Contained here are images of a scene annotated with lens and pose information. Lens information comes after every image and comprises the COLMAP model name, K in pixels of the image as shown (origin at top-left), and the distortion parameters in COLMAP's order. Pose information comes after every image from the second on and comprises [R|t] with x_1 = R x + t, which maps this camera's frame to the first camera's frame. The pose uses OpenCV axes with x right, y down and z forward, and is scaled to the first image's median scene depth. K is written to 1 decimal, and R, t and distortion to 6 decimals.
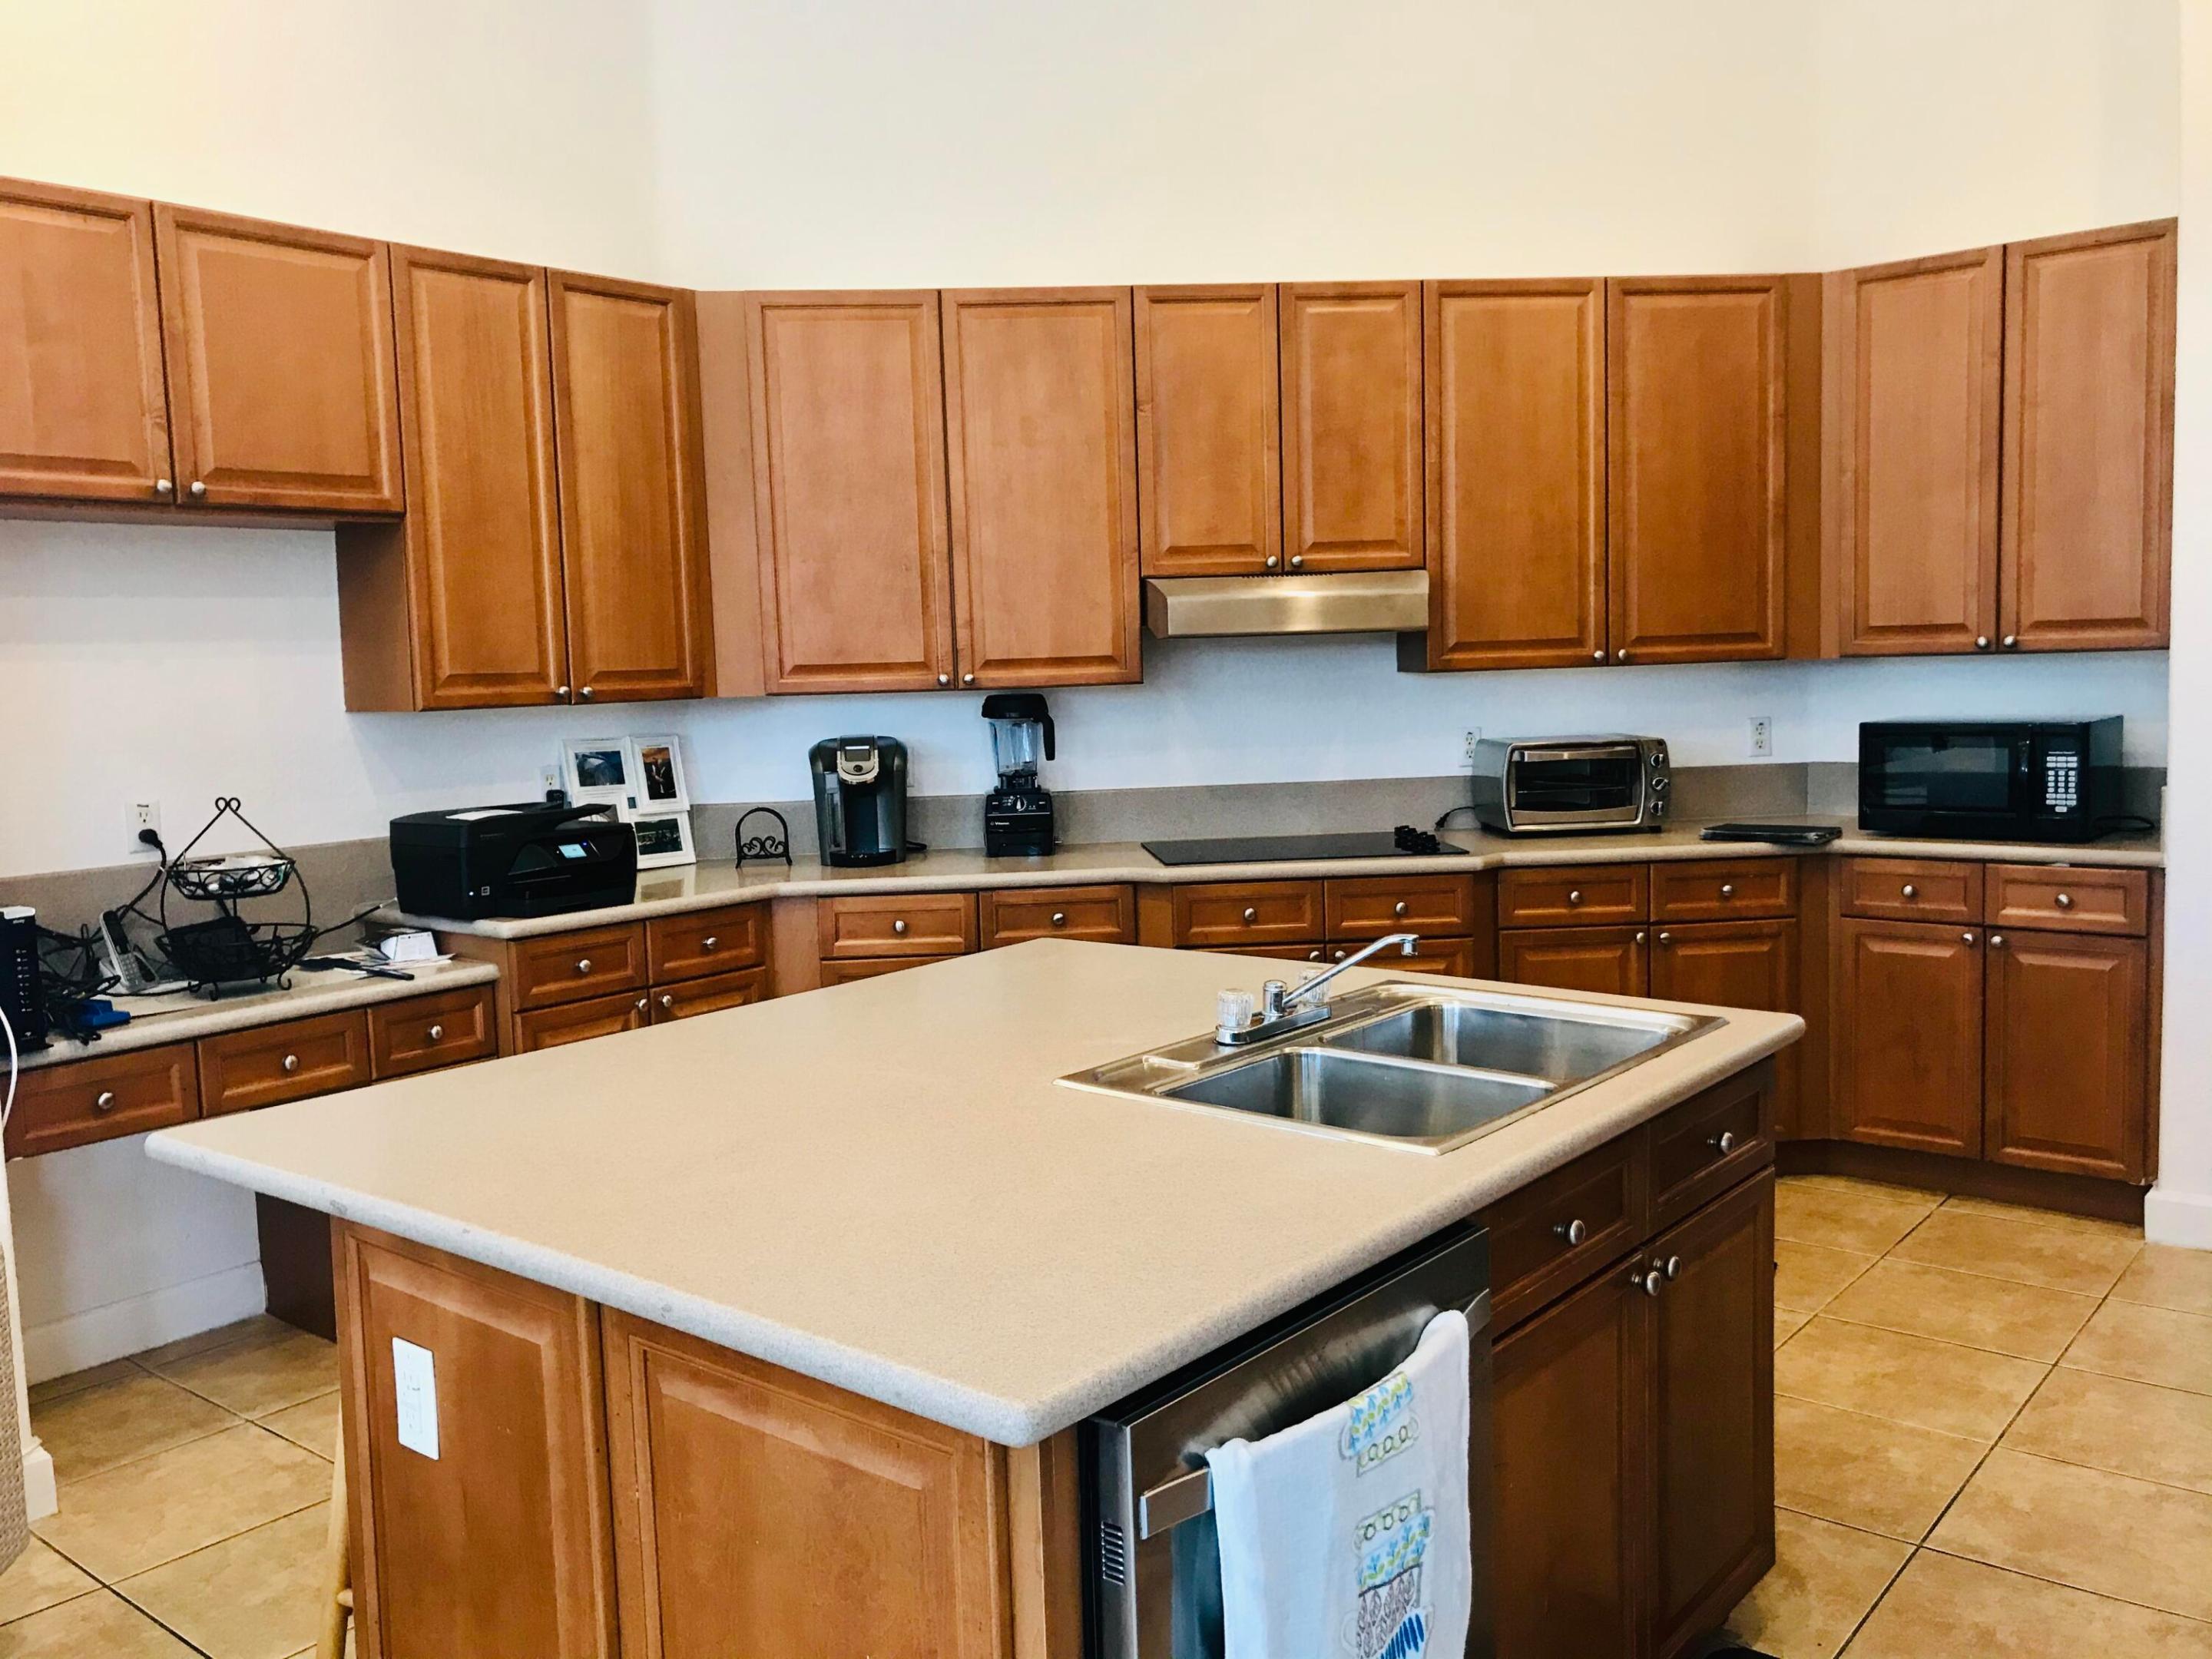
lens RADIAL K [[1816.7, 0, 1098.2], [0, 1816.7, 829.2], [0, 0, 1]] dist [0.014470, 0.001382]
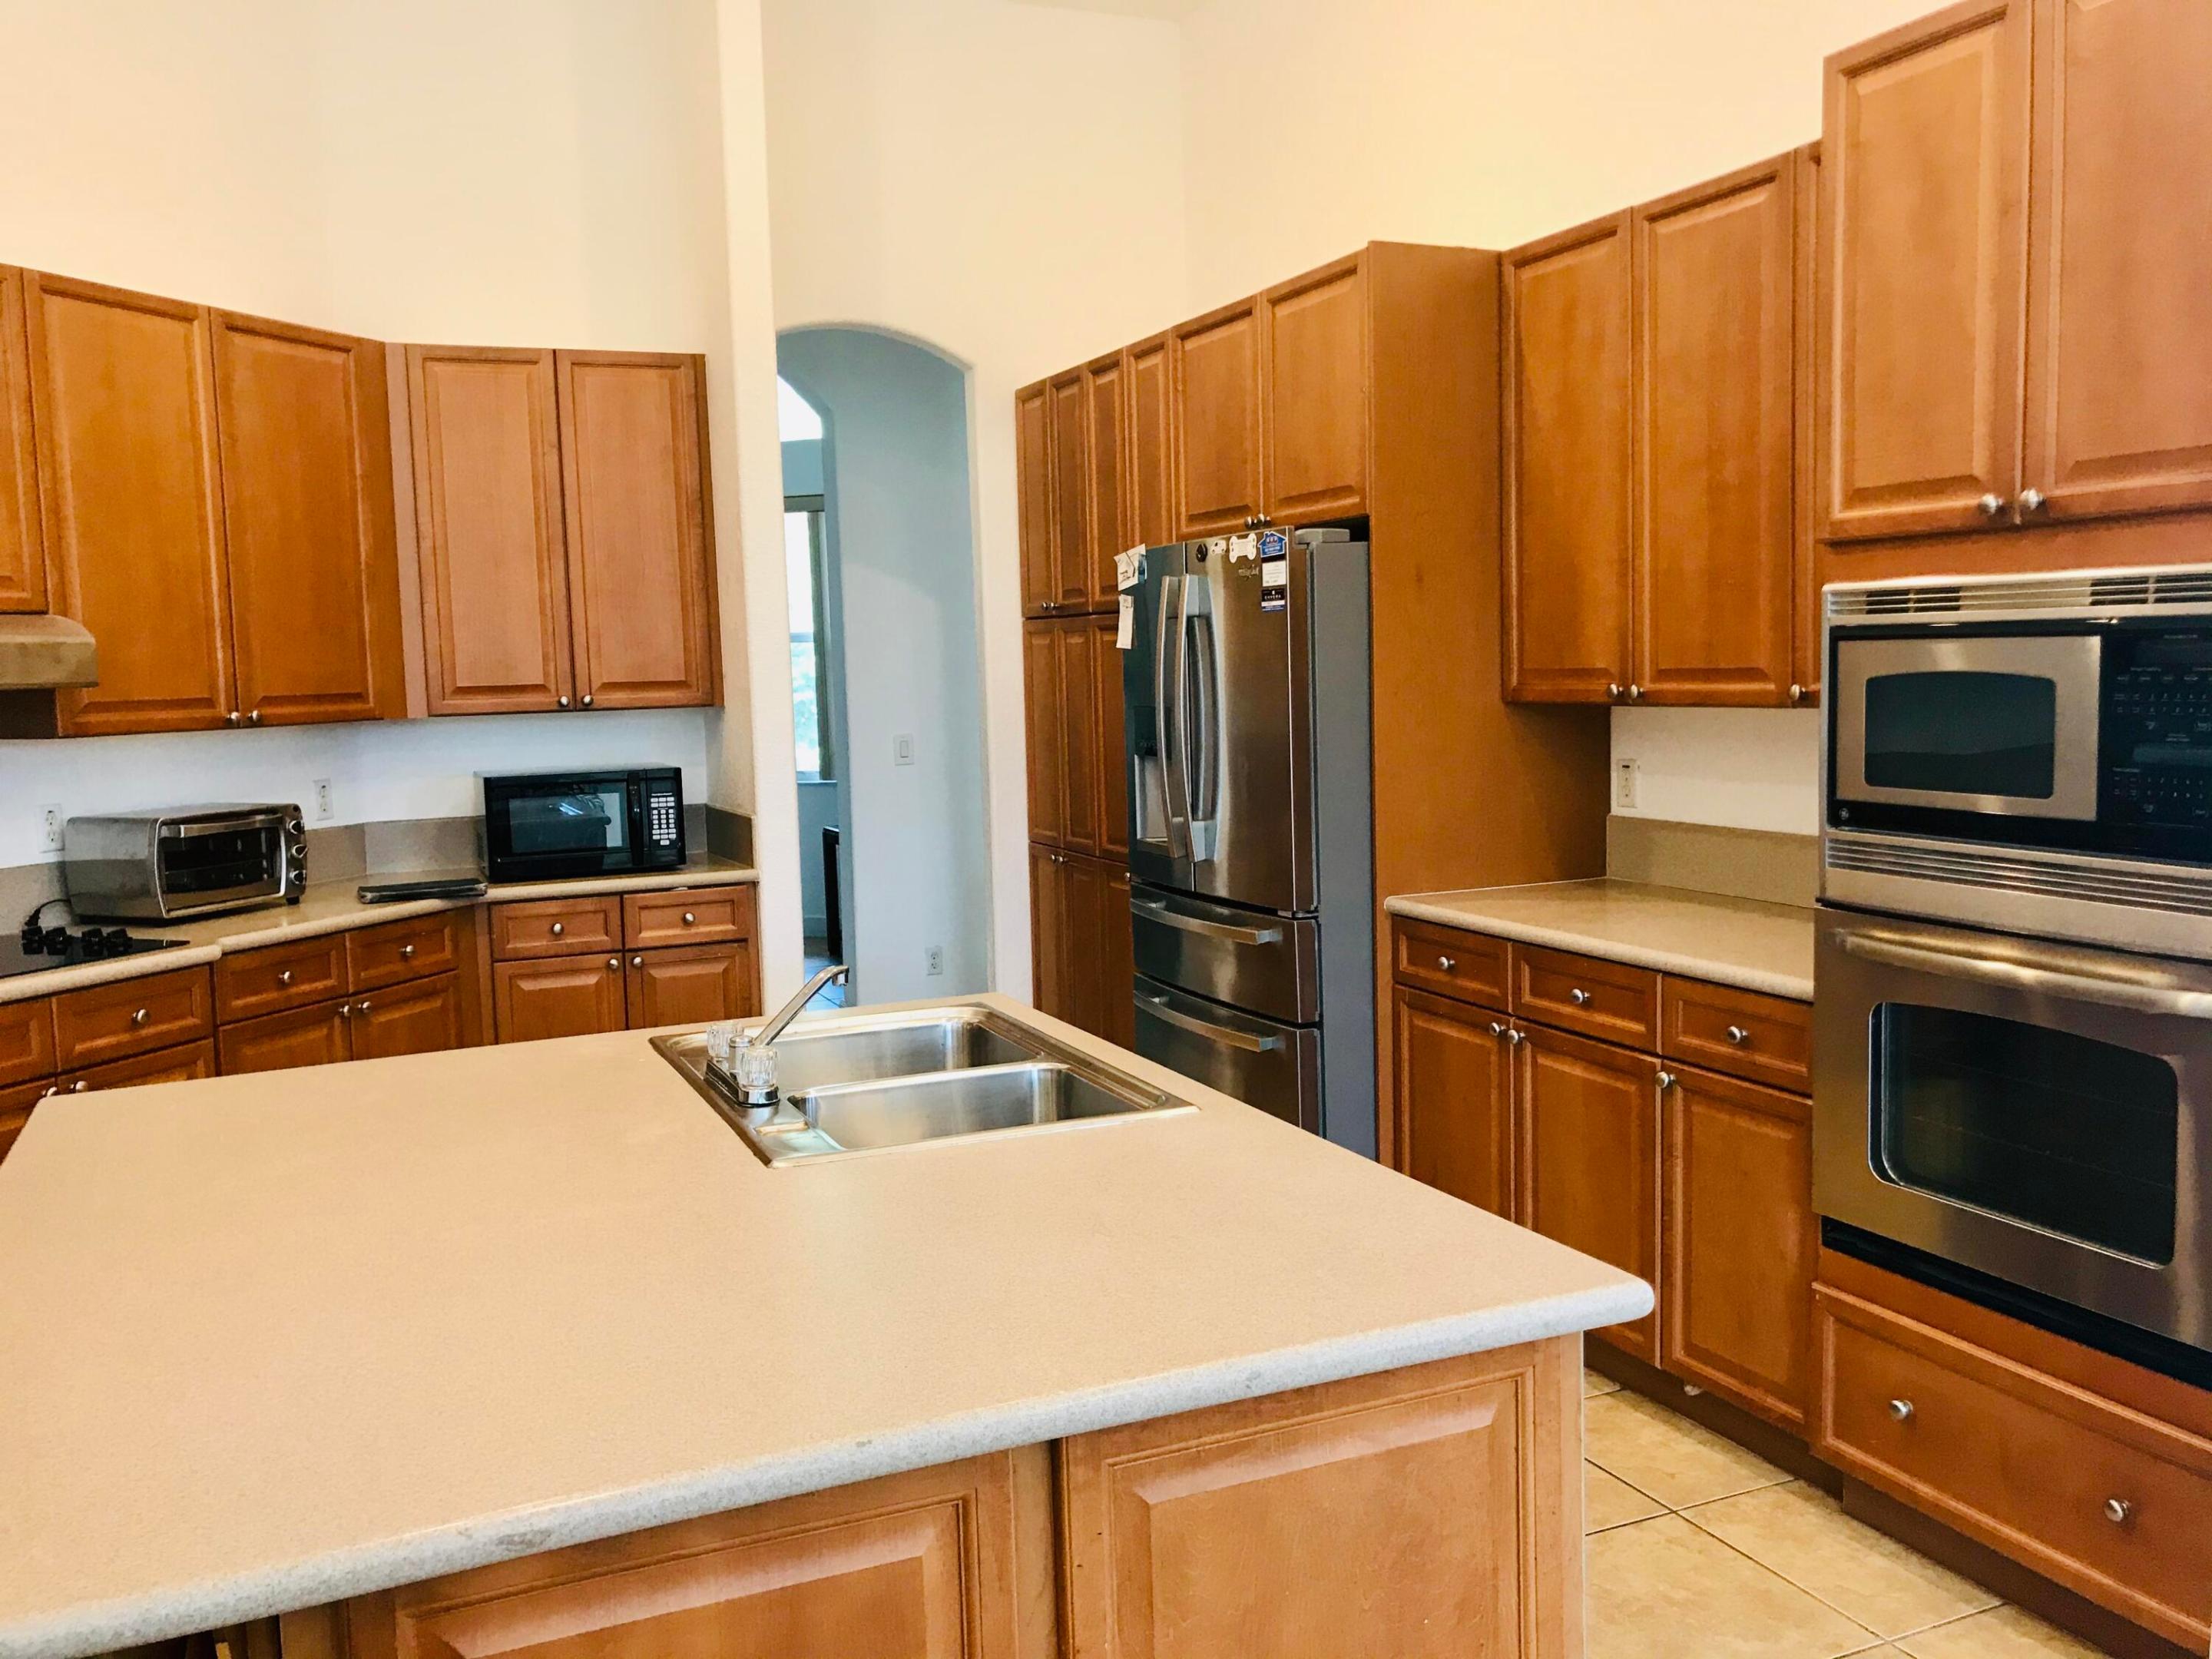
lens RADIAL K [[1816.7, 0, 1095.8], [0, 1816.7, 825.7], [0, 0, 1]] dist [0.014470, 0.001382]
pose [[0.454563, -0.062976, 0.888486, -0.361170], [0.102524, 0.994567, 0.018042, -0.013543], [-0.884795, 0.082890, 0.458550, 0.208376]]
